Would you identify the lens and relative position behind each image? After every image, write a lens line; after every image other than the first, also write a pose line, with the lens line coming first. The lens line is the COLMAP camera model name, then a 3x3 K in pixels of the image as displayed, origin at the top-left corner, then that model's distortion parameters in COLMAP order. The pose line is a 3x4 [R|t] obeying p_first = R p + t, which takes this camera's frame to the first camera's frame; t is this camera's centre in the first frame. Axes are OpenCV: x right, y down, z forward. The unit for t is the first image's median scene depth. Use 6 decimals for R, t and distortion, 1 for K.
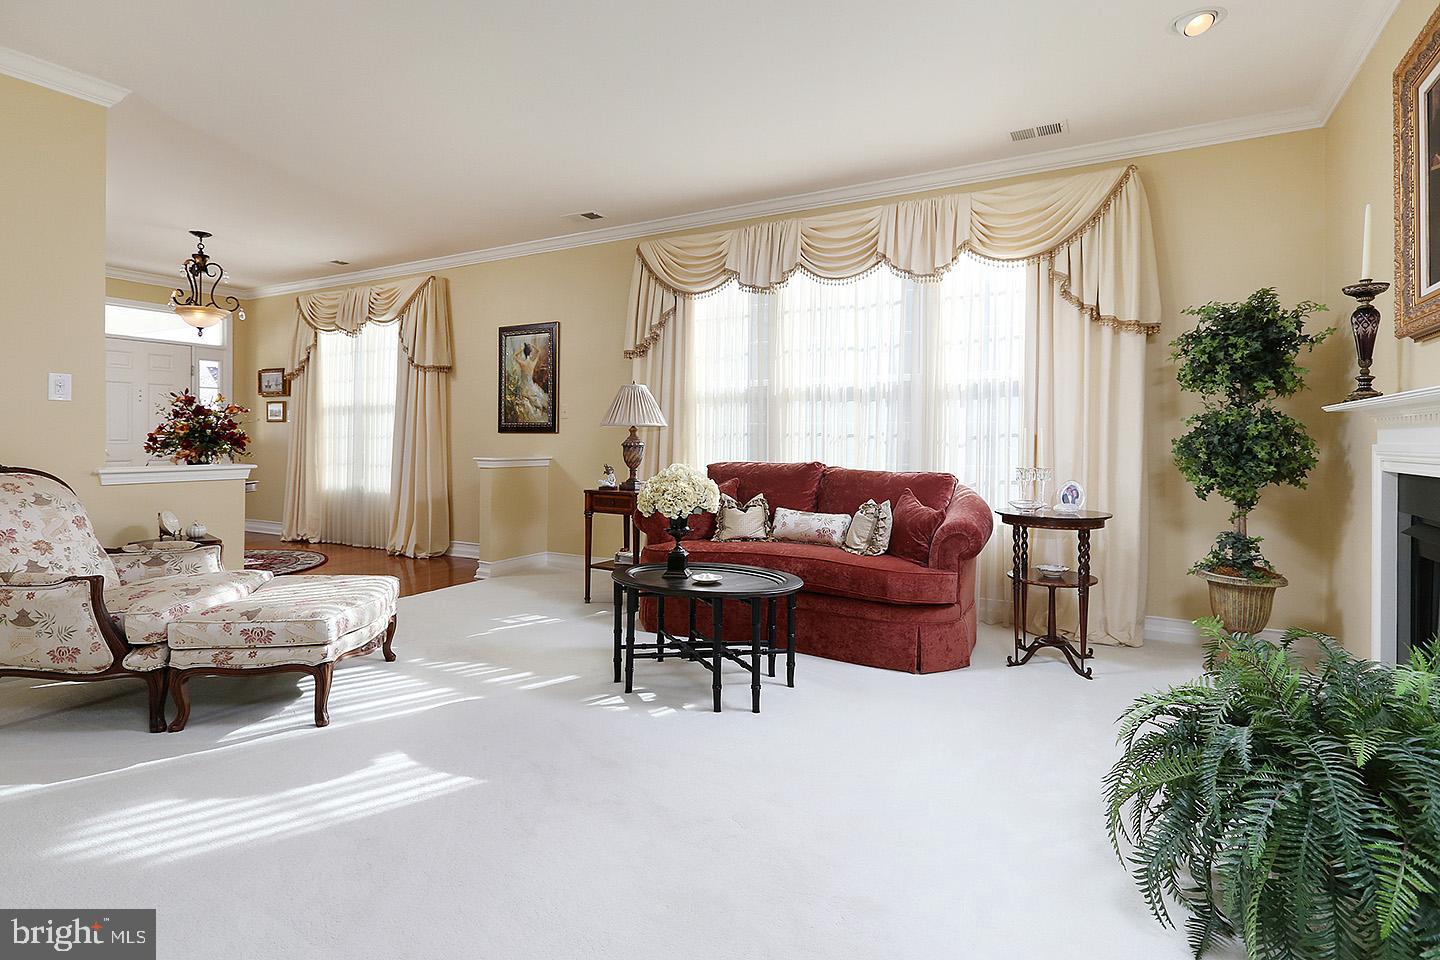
lens RADIAL K [[713.5, 0, 752.8], [0, 713.5, 450.8], [0, 0, 1]] dist [0.001052, 0.000223]
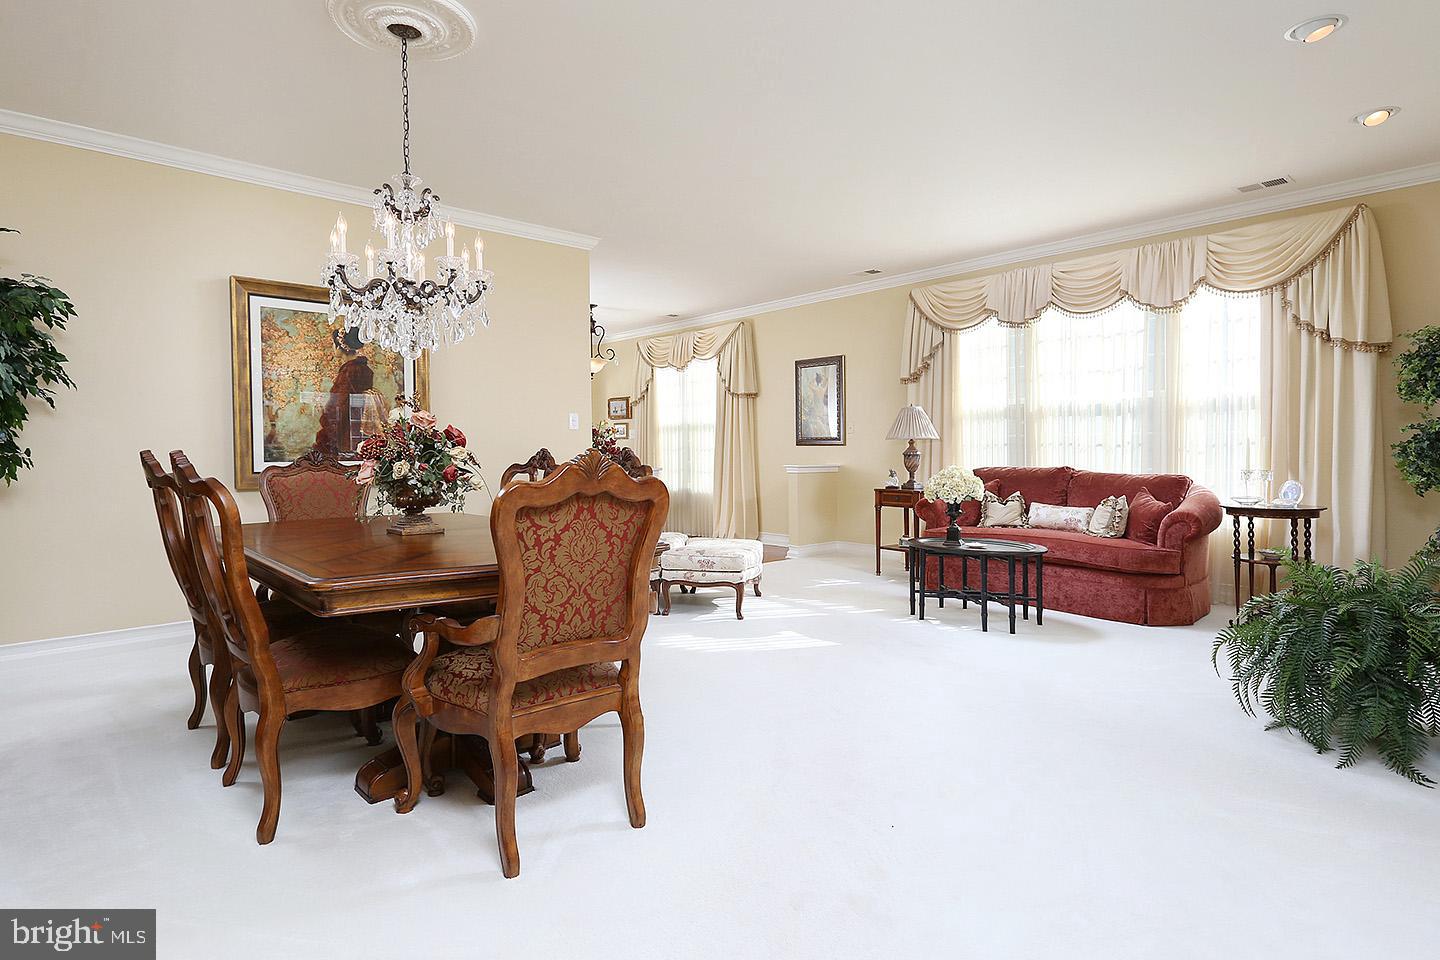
lens RADIAL K [[770.9, 0, 728.0], [0, 770.9, 437.9], [0, 0, 1]] dist [0.001834, 0.000363]
pose [[0.934411, -0.015189, -0.355874, 0.016886], [0.003720, 0.999452, -0.032892, 0.007427], [0.356178, 0.029411, 0.933955, -0.417807]]
